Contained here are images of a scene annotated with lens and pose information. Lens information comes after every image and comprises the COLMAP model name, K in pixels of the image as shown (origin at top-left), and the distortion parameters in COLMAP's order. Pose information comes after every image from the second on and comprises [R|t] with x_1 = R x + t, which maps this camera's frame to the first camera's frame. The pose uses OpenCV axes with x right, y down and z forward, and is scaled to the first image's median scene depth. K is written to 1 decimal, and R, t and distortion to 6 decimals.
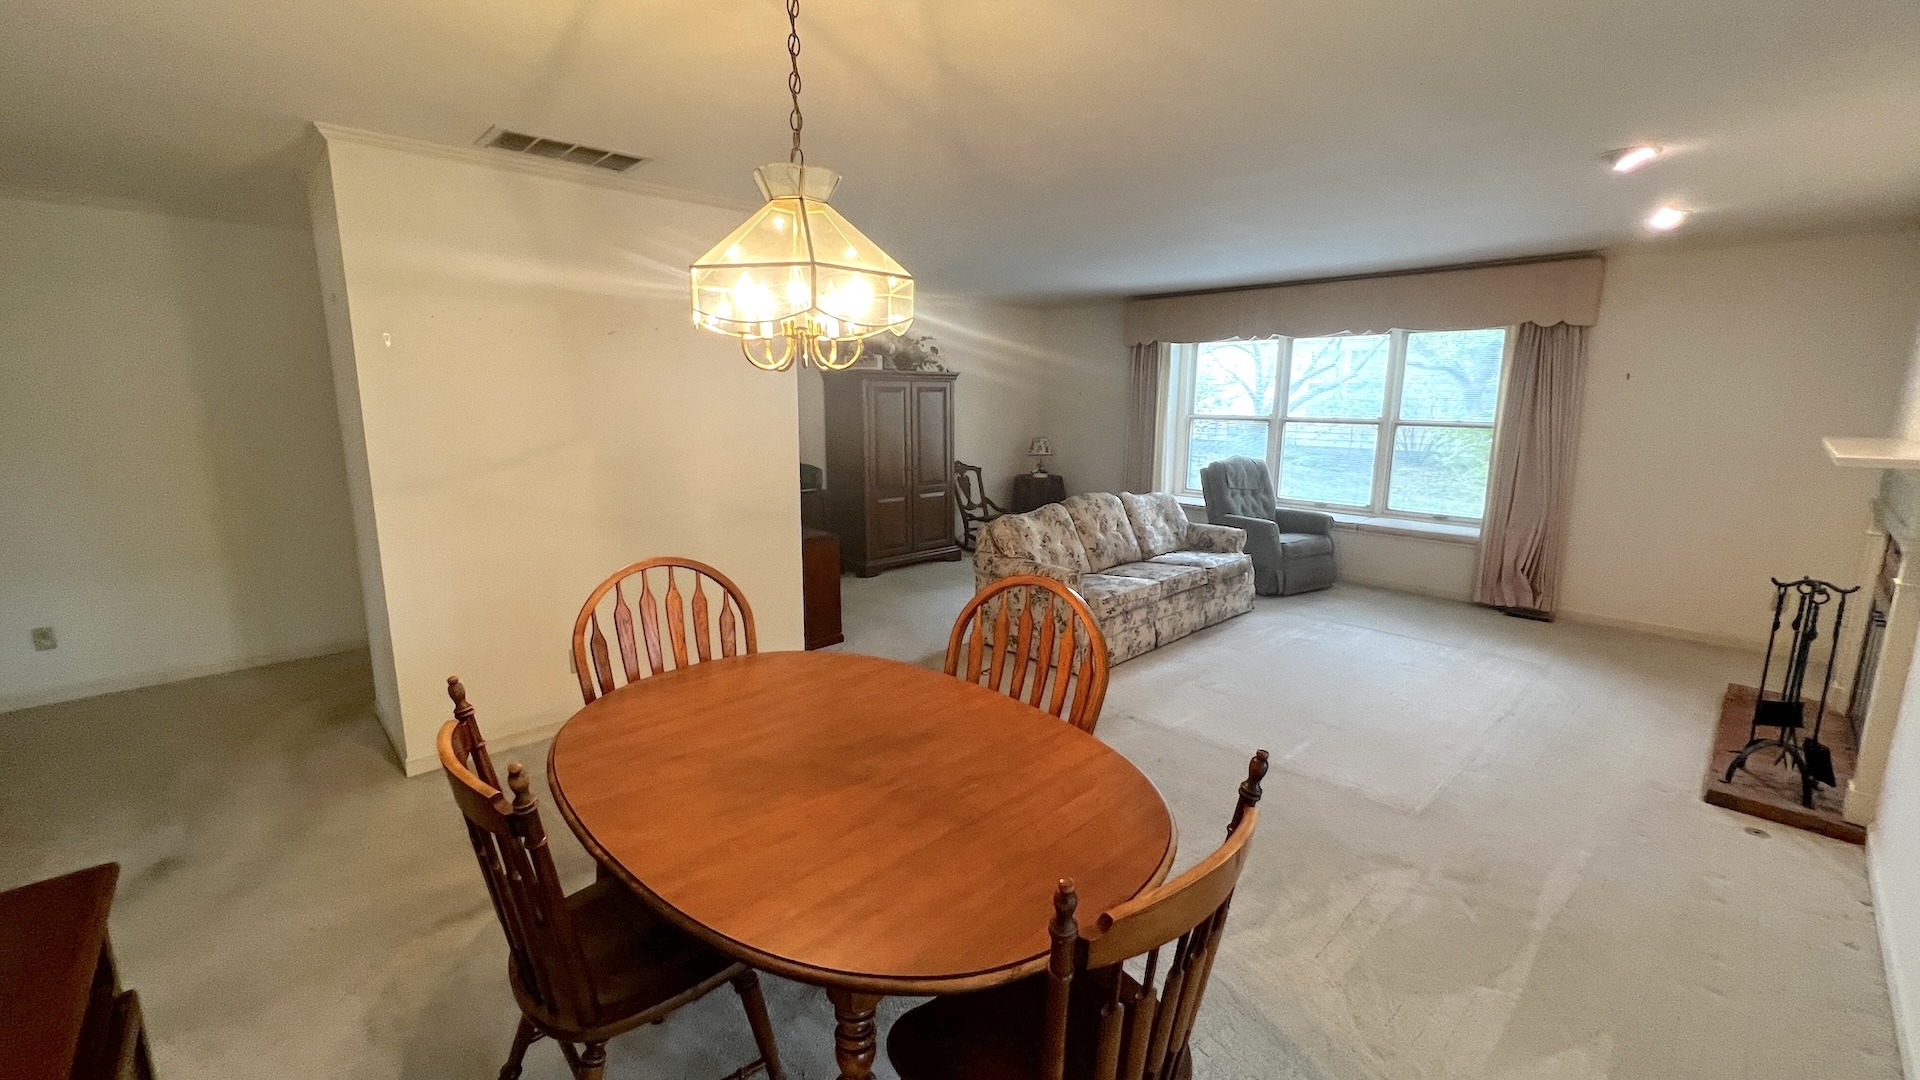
lens RADIAL K [[768.9, 0, 955.6], [0, 768.9, 534.4], [0, 0, 1]] dist [-0.000371, 0.000224]
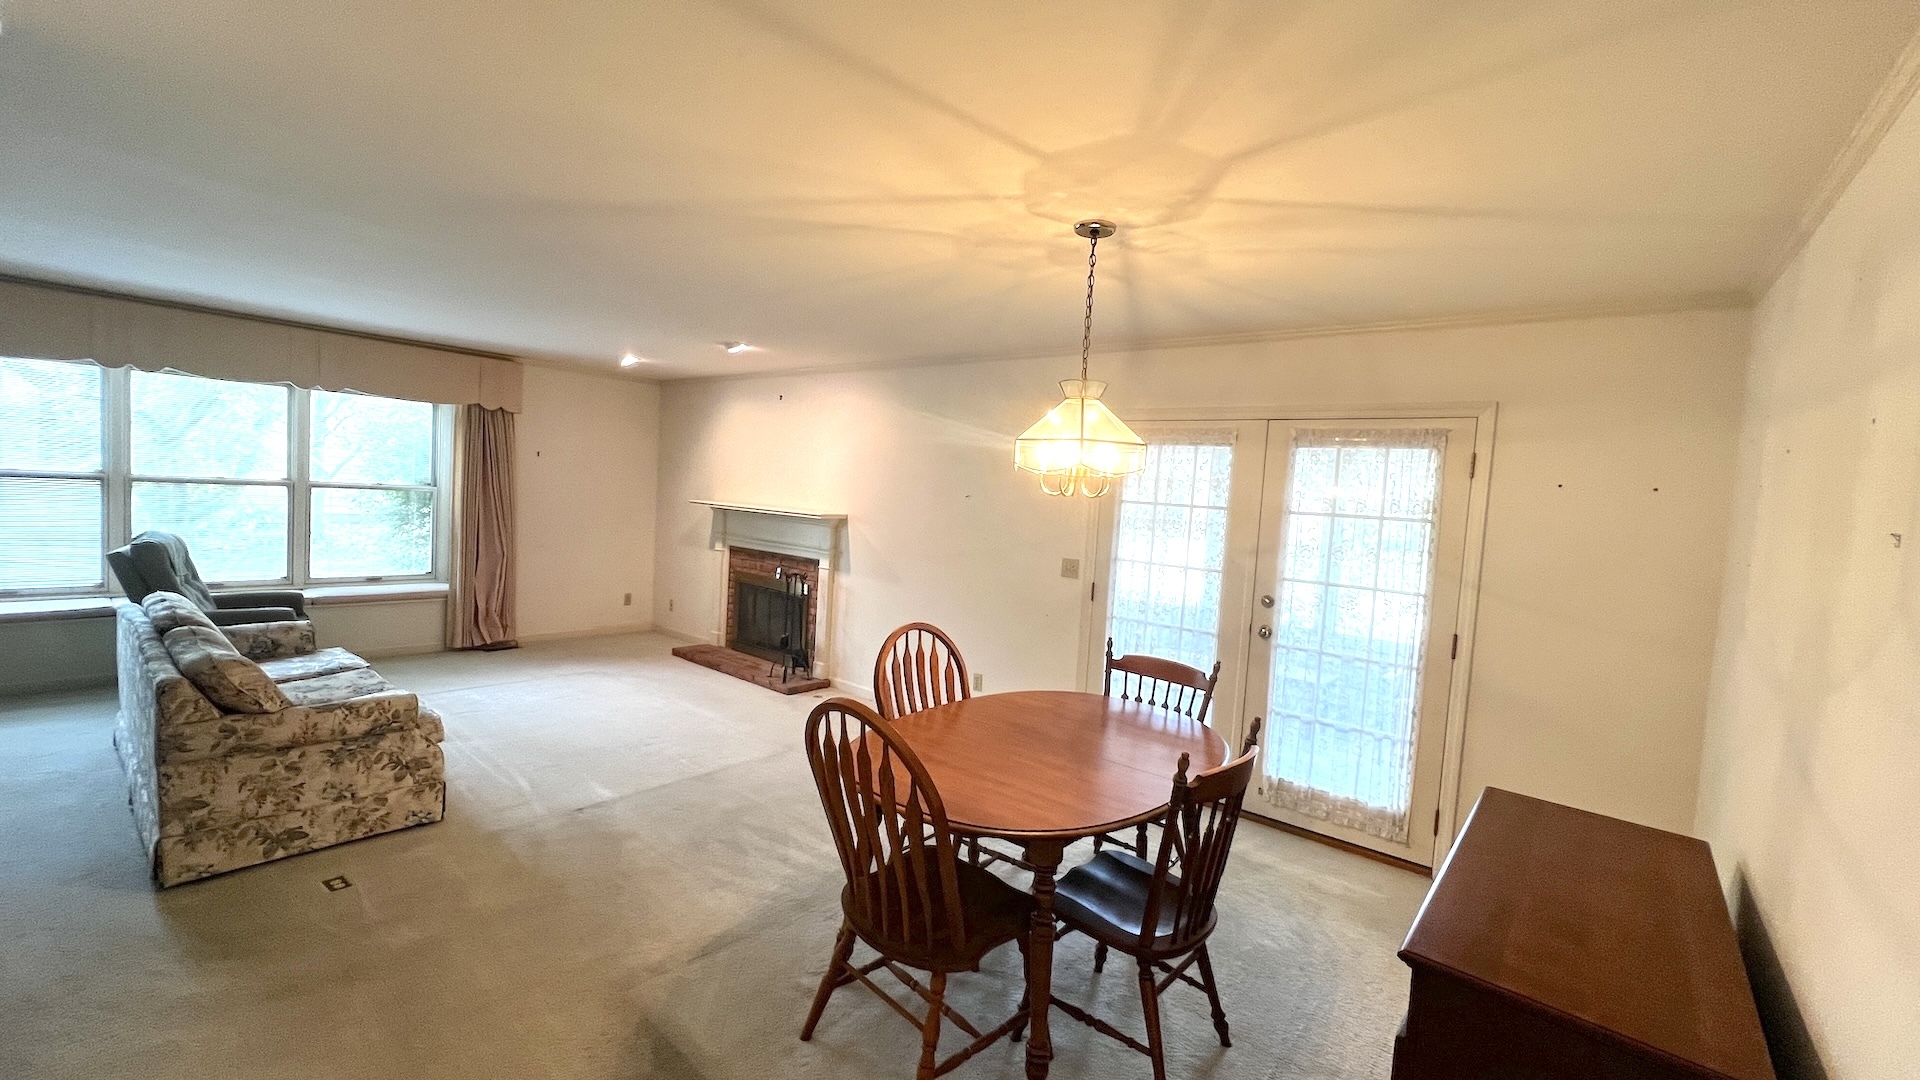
lens RADIAL K [[768.9, 0, 955.6], [0, 768.9, 534.4], [0, 0, 1]] dist [-0.000371, 0.000224]
pose [[-0.116818, -0.068098, 0.990816, -0.517908], [0.116446, 0.989826, 0.081759, -0.085512], [-0.986303, 0.124928, -0.107700, 0.414846]]
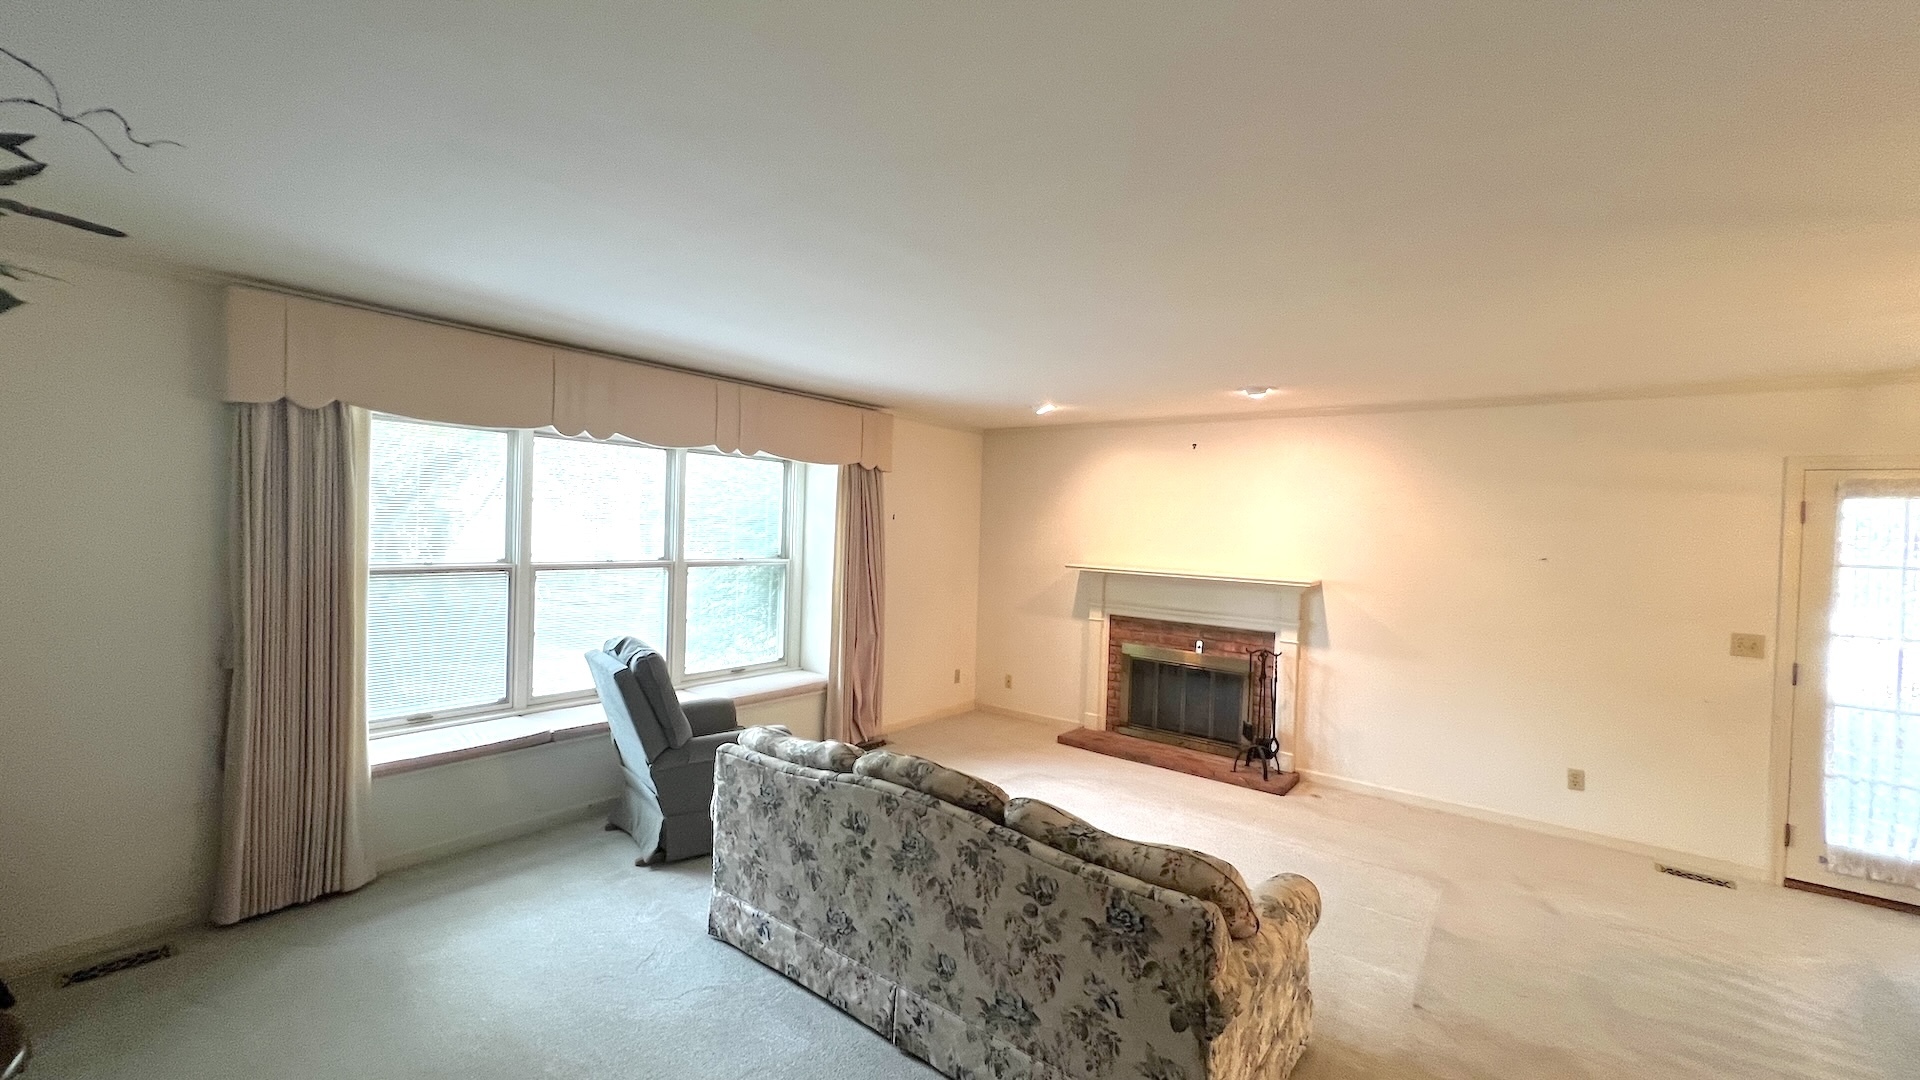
lens RADIAL K [[768.9, 0, 955.6], [0, 768.9, 534.4], [0, 0, 1]] dist [-0.000371, 0.000224]
pose [[-0.148191, -0.023509, 0.988679, -0.283092], [0.143569, 0.988615, 0.045027, -0.204381], [-0.978482, 0.148616, -0.143128, 1.012304]]
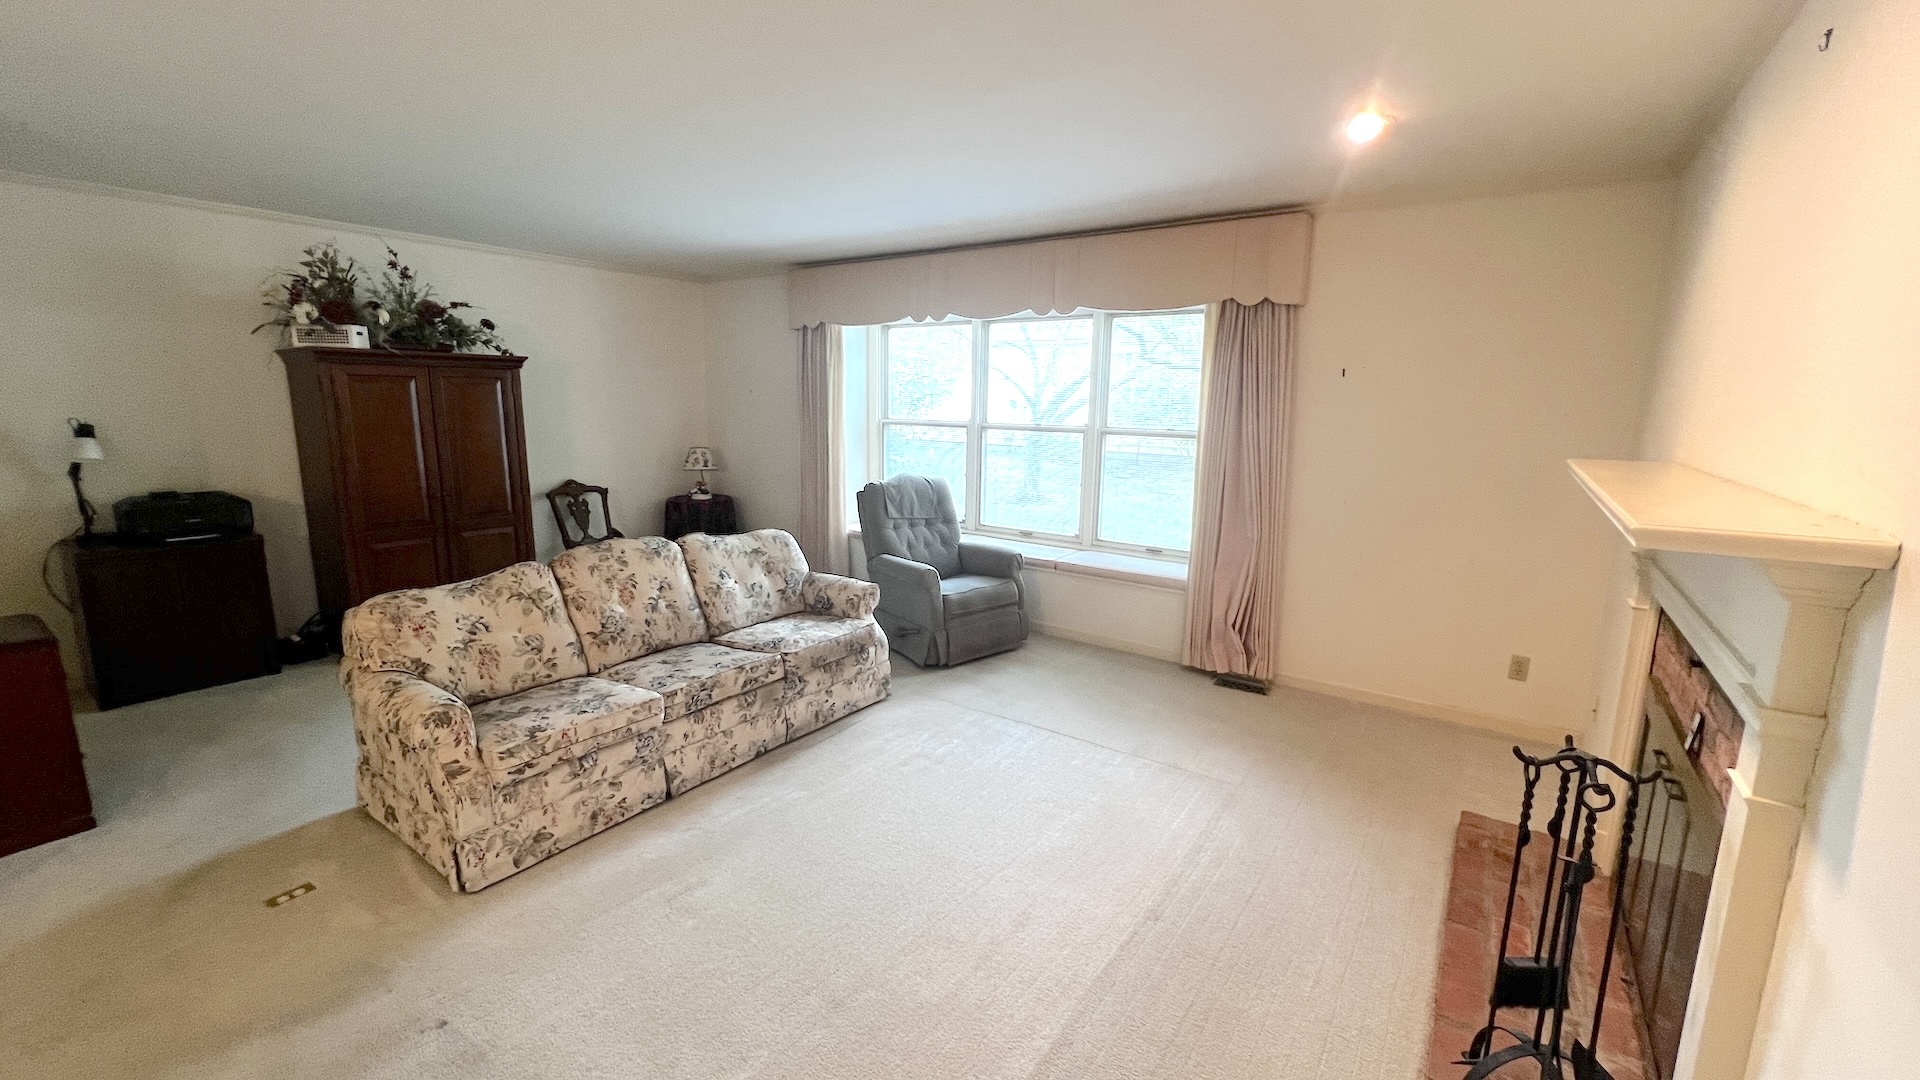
lens RADIAL K [[768.9, 0, 955.6], [0, 768.9, 534.4], [0, 0, 1]] dist [-0.000371, 0.000224]
pose [[0.980984, -0.023522, 0.192659, 0.324972], [0.024053, 0.999711, -0.000420, -0.050550], [-0.192593, 0.005046, 0.981266, 0.307039]]
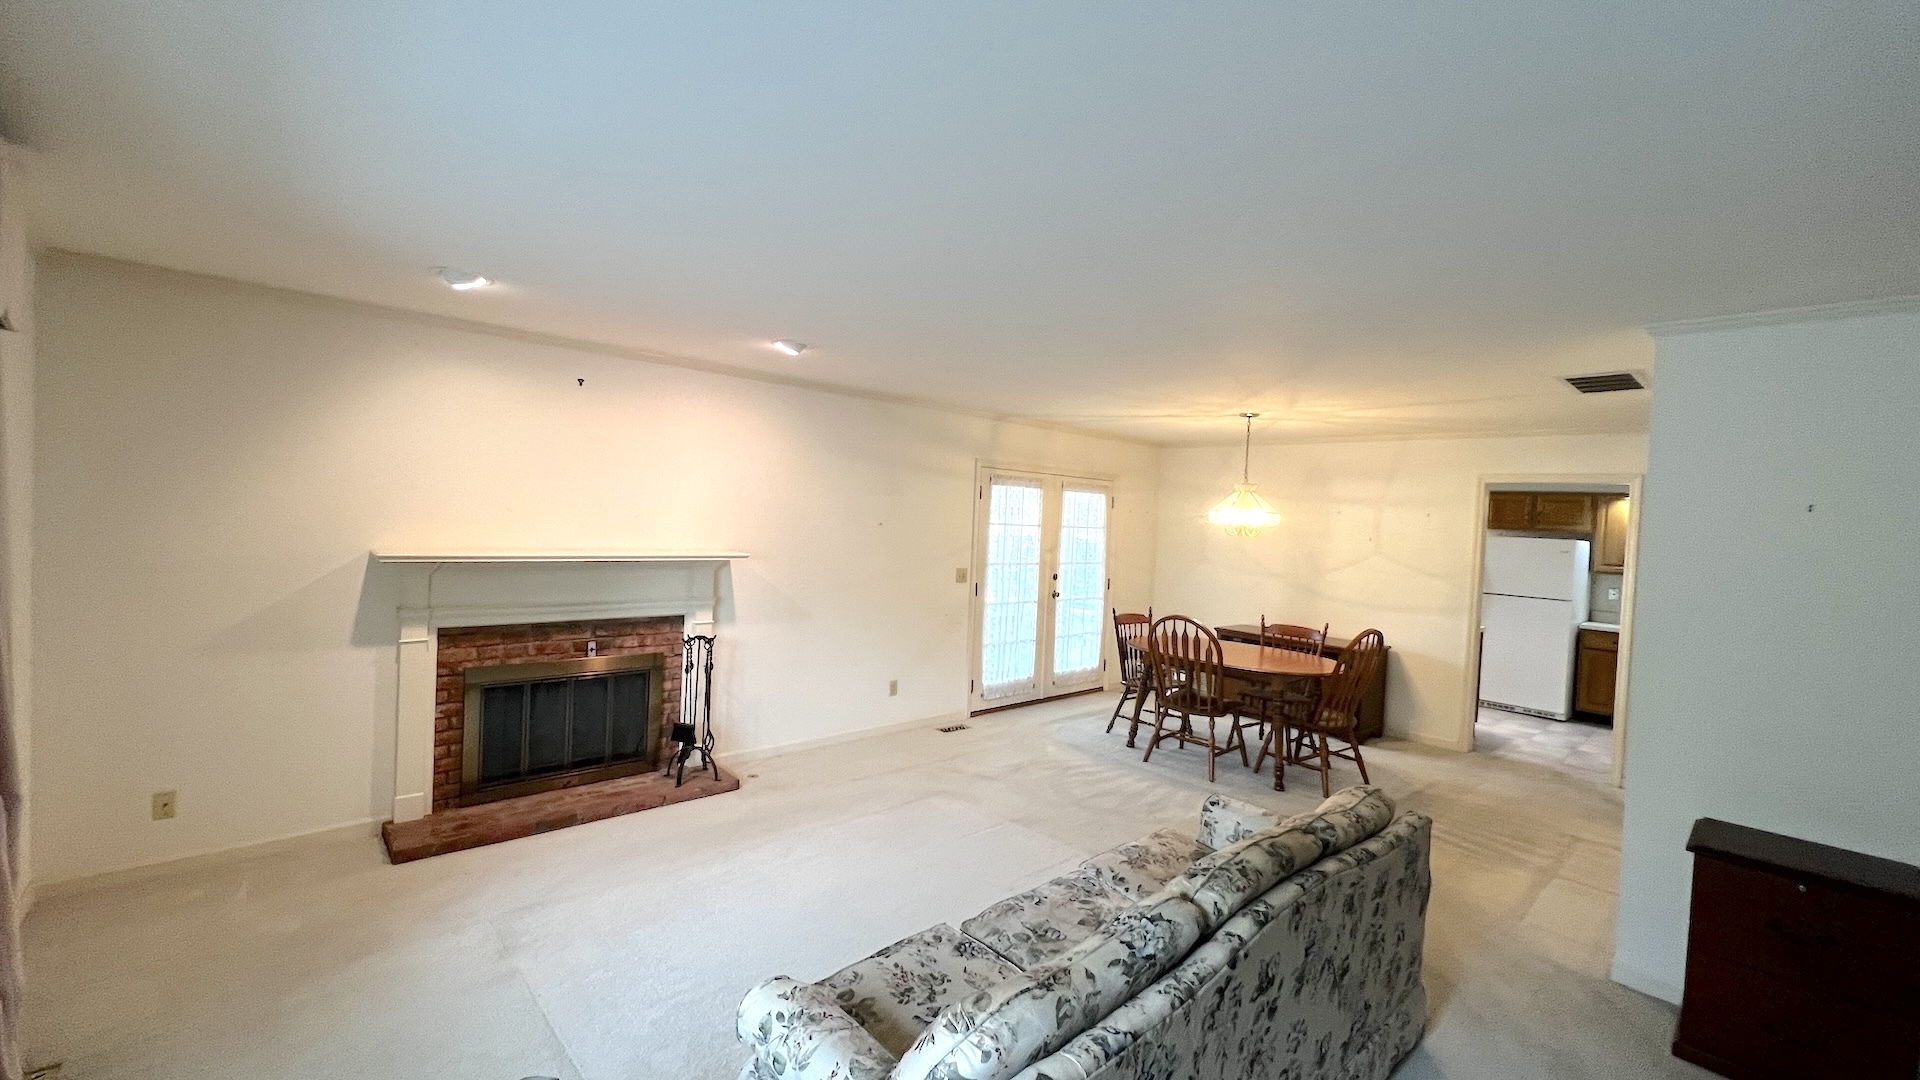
lens RADIAL K [[775.0, 0, 952.4], [0, 775.0, 538.1], [0, 0, 1]] dist [-0.000438, 0.000088]
pose [[-0.998438, -0.053144, 0.017269, 0.311837], [-0.048283, 0.976041, 0.212162, -0.259499], [-0.028131, 0.210997, -0.977082, 1.309550]]
